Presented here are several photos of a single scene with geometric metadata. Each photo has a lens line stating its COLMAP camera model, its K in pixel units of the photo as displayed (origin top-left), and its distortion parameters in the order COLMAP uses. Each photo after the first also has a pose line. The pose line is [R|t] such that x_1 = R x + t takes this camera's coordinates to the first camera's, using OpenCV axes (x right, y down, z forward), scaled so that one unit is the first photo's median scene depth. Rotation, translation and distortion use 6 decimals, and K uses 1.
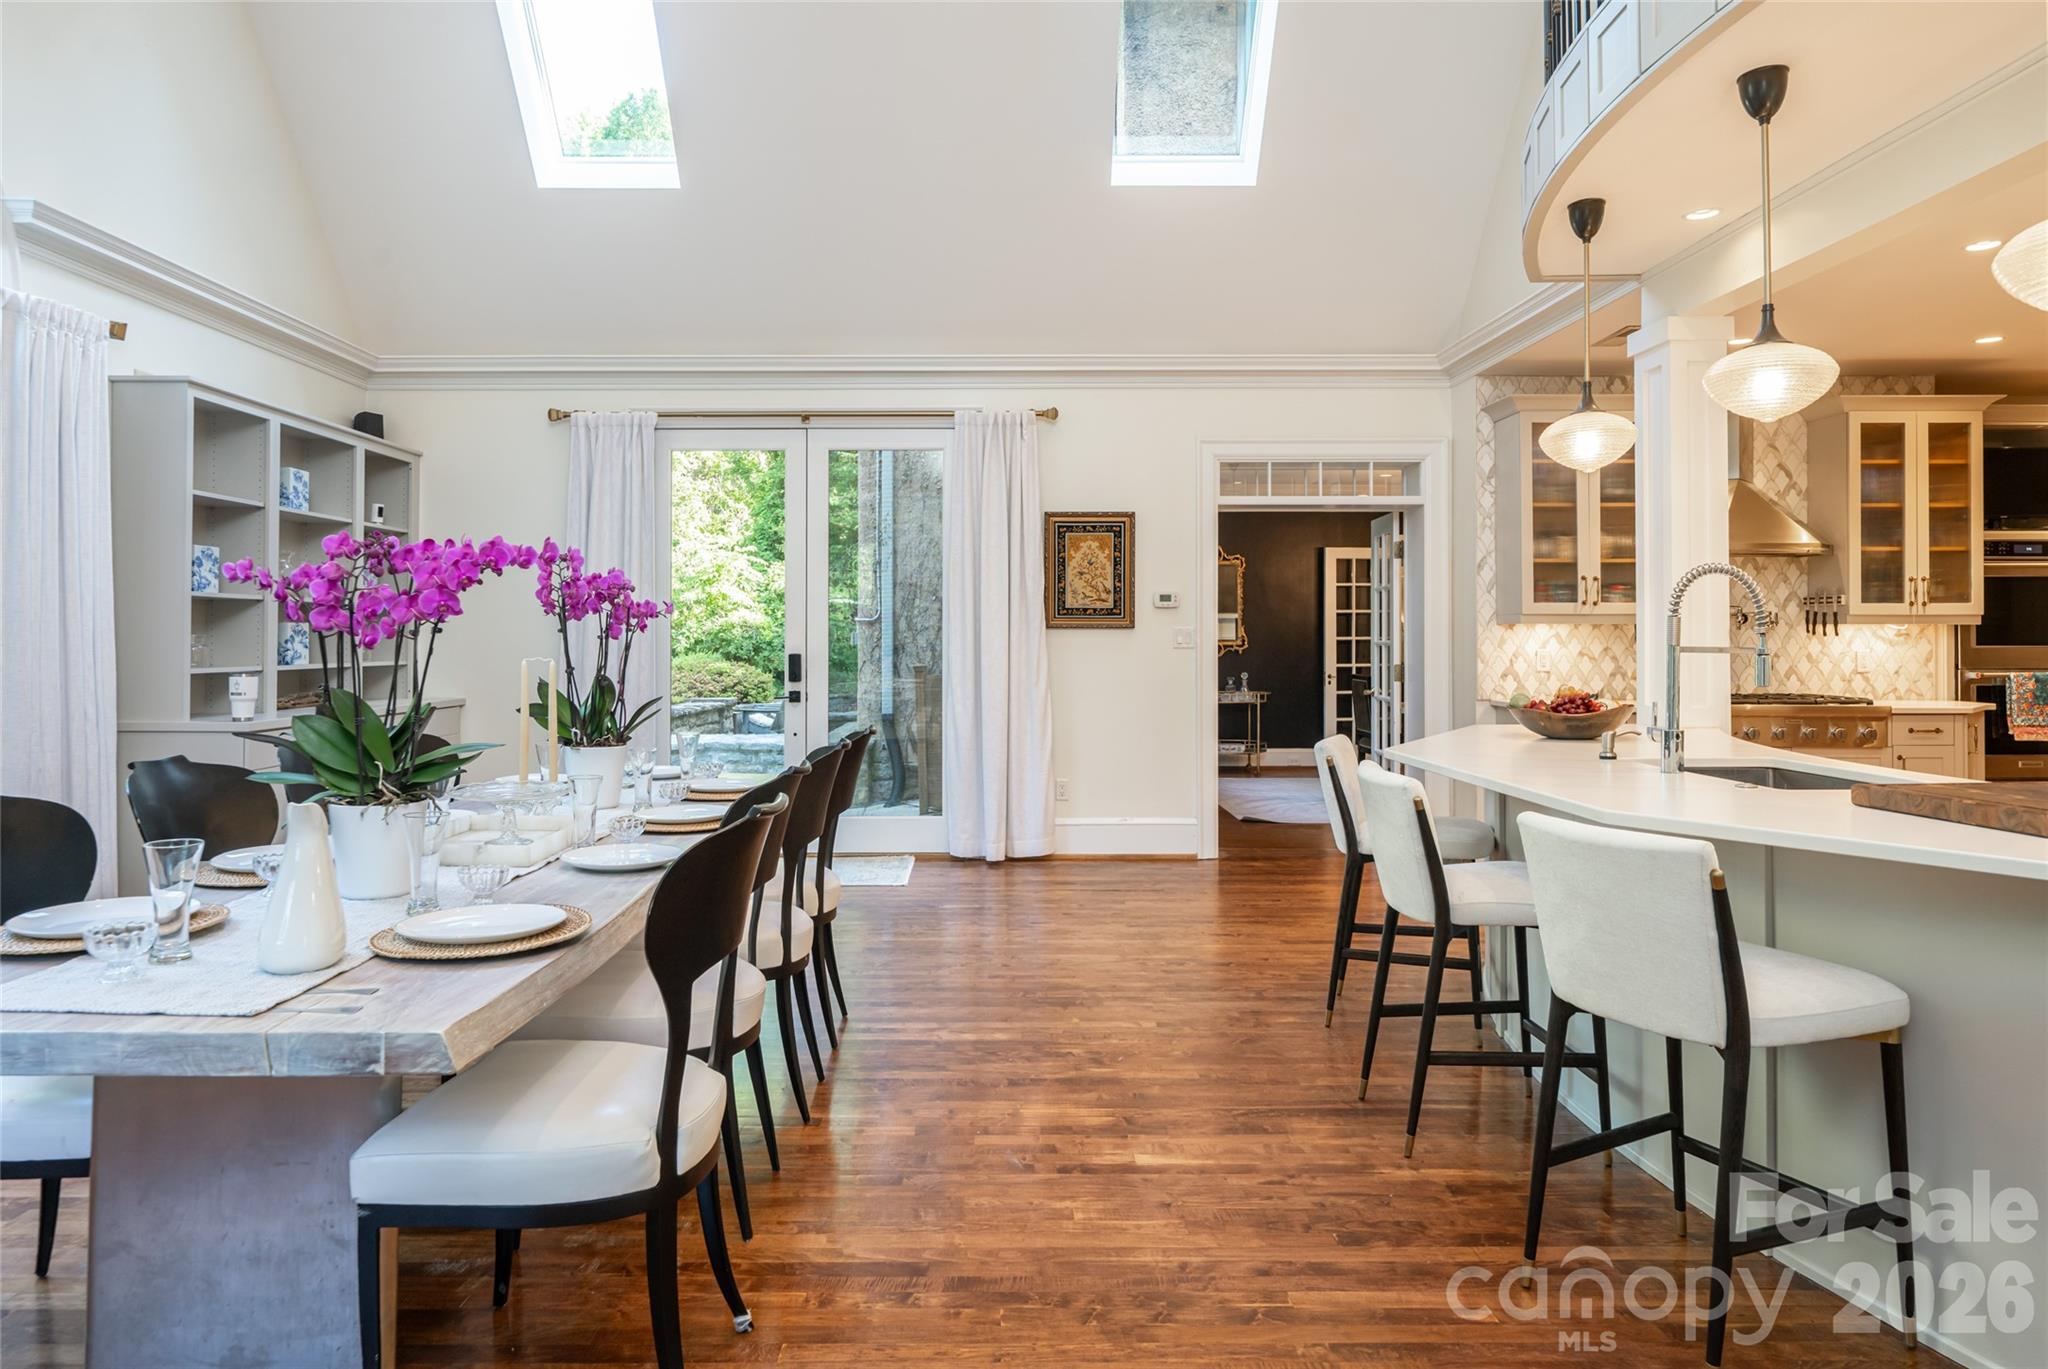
lens RADIAL K [[1245.4, 0, 1019.8], [0, 1245.4, 613.8], [0, 0, 1]] dist [0.000226, 0.001391]
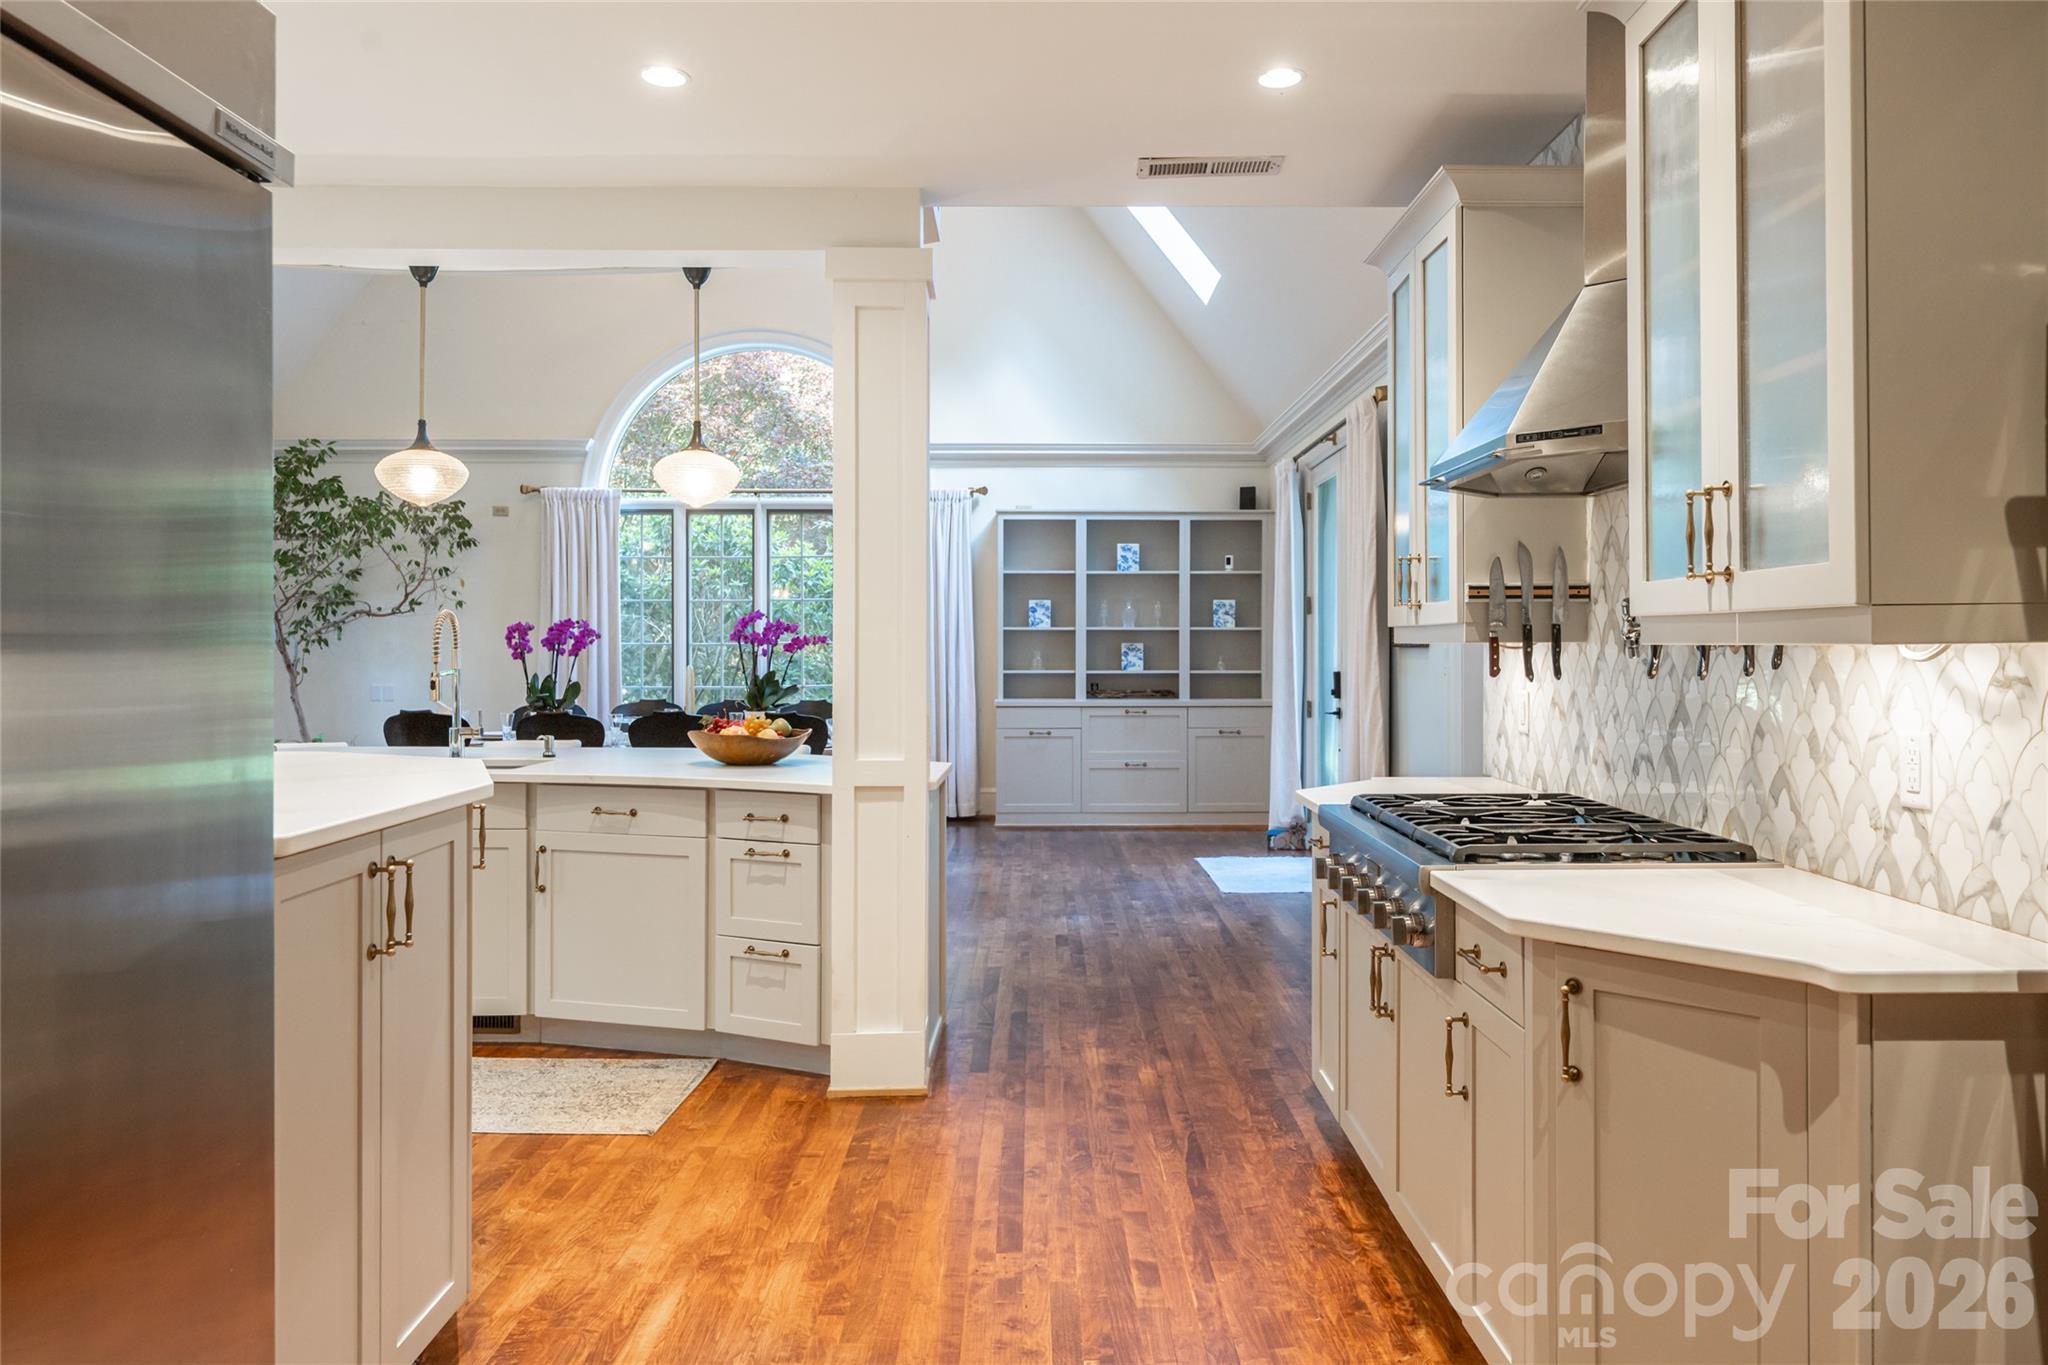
lens RADIAL K [[1373.2, 0, 1023.3], [0, 1373.2, 643.7], [0, 0, 1]] dist [0.000893, 0.000268]
pose [[-0.015228, 0.000229, -0.999884, 0.999669], [0.019619, 0.999808, -0.000069, 0.004693], [0.999692, -0.019618, -0.015230, 0.799250]]
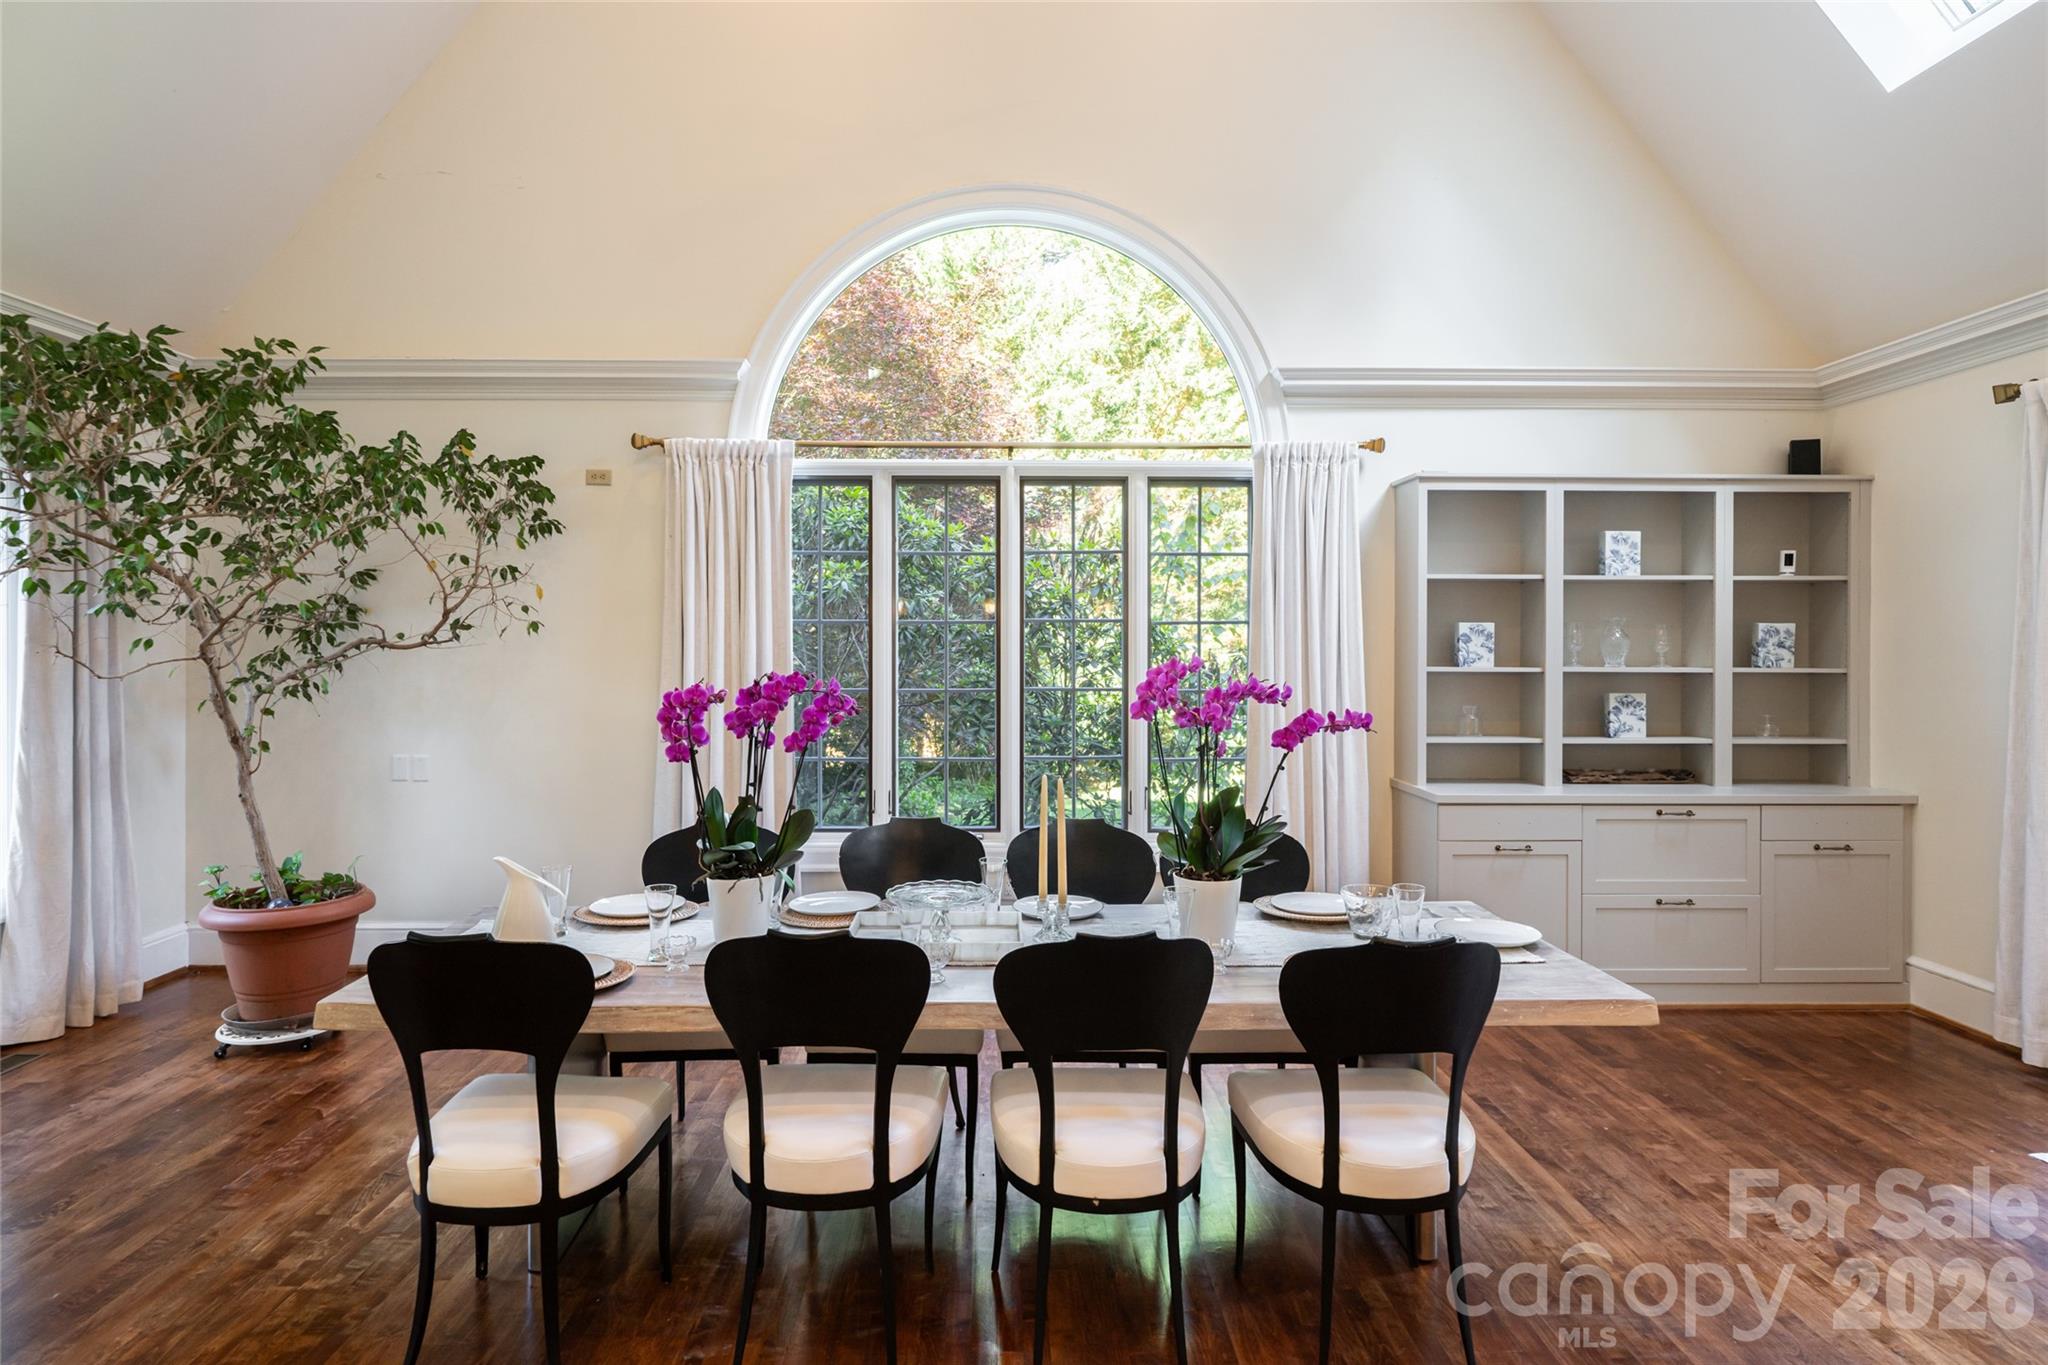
lens RADIAL K [[1195.9, 0, 994.0], [0, 1195.9, 645.7], [0, 0, 1]] dist [-0.001213, -0.000466]
pose [[-0.018223, 0.000201, -0.999834, 0.299364], [0.017061, 0.999854, -0.000110, -0.033103], [0.999688, -0.017060, -0.018223, 0.482290]]
